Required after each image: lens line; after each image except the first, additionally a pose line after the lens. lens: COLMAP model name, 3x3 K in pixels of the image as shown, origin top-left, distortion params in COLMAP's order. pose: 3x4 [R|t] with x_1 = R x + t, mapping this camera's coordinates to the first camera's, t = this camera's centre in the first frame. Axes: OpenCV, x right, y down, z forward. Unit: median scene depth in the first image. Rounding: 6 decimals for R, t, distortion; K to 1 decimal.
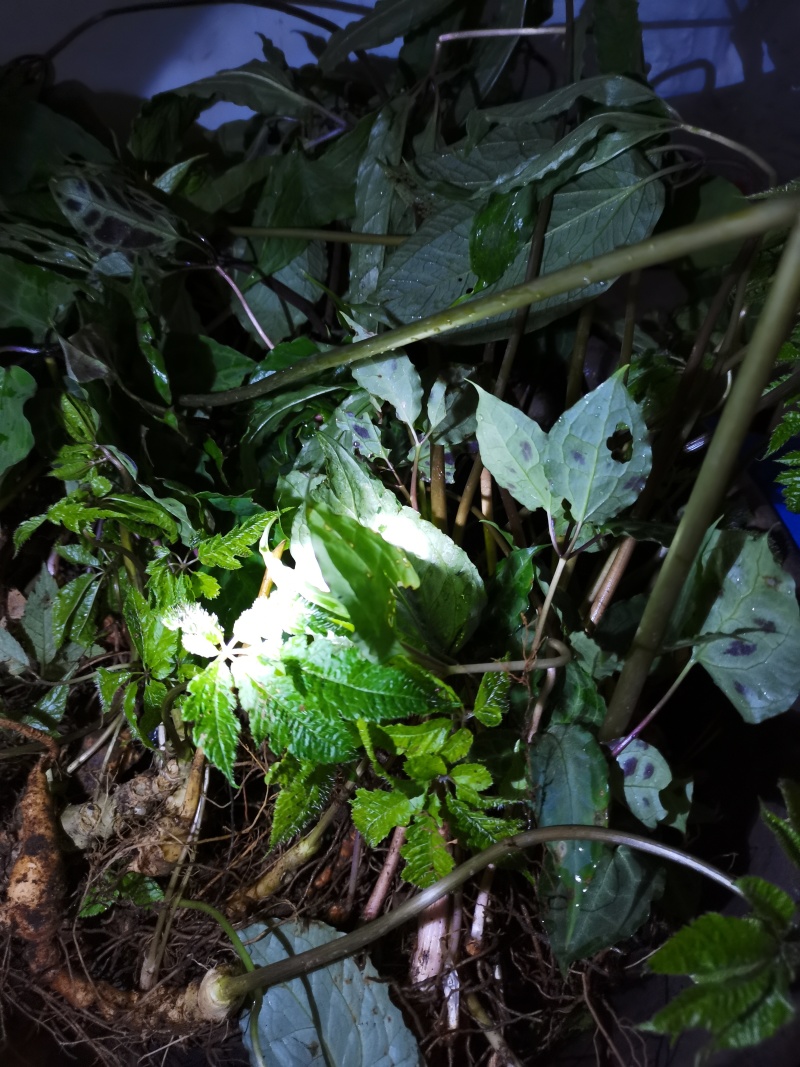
lens RADIAL K [[797.0, 0, 400.7], [0, 797.0, 532.4], [0, 0, 1]] dist [-0.004996, -0.013564]
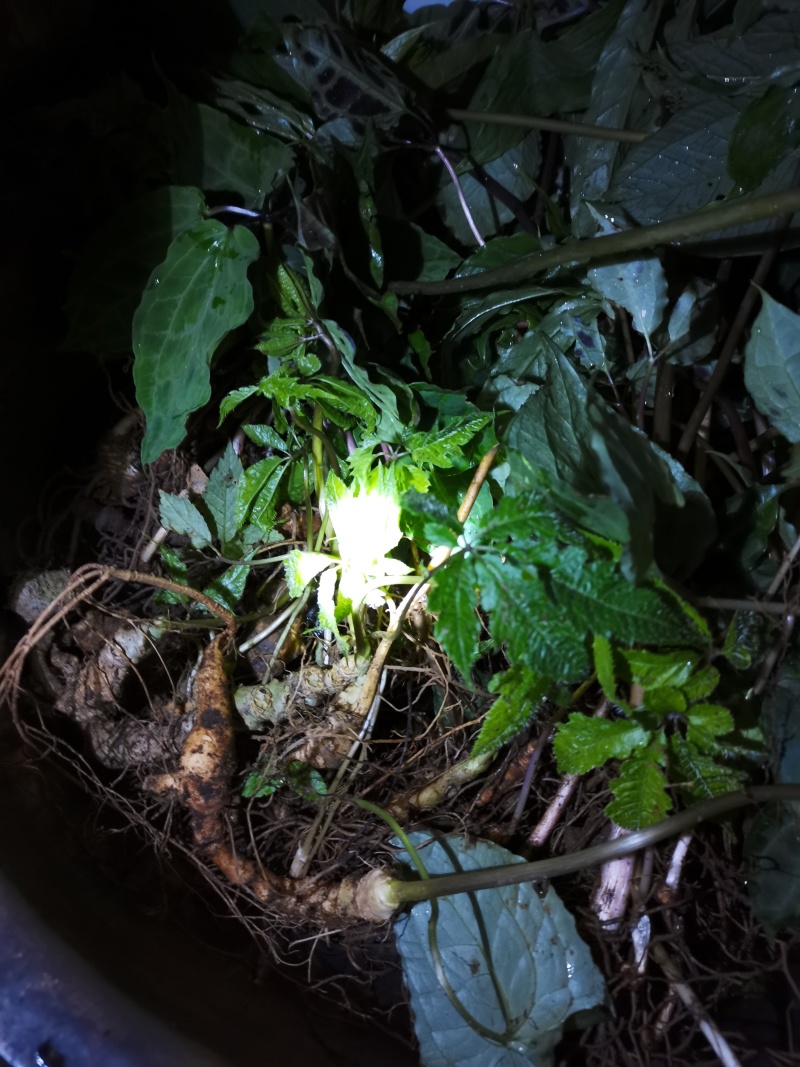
lens RADIAL K [[794.7, 0, 398.4], [0, 794.7, 531.0], [0, 0, 1]] dist [0.000765, -0.012941]
pose [[0.986769, 0.133931, -0.091371, -0.159971], [-0.126679, 0.988628, 0.081038, 0.048902], [0.101185, -0.068391, 0.992514, 0.052761]]
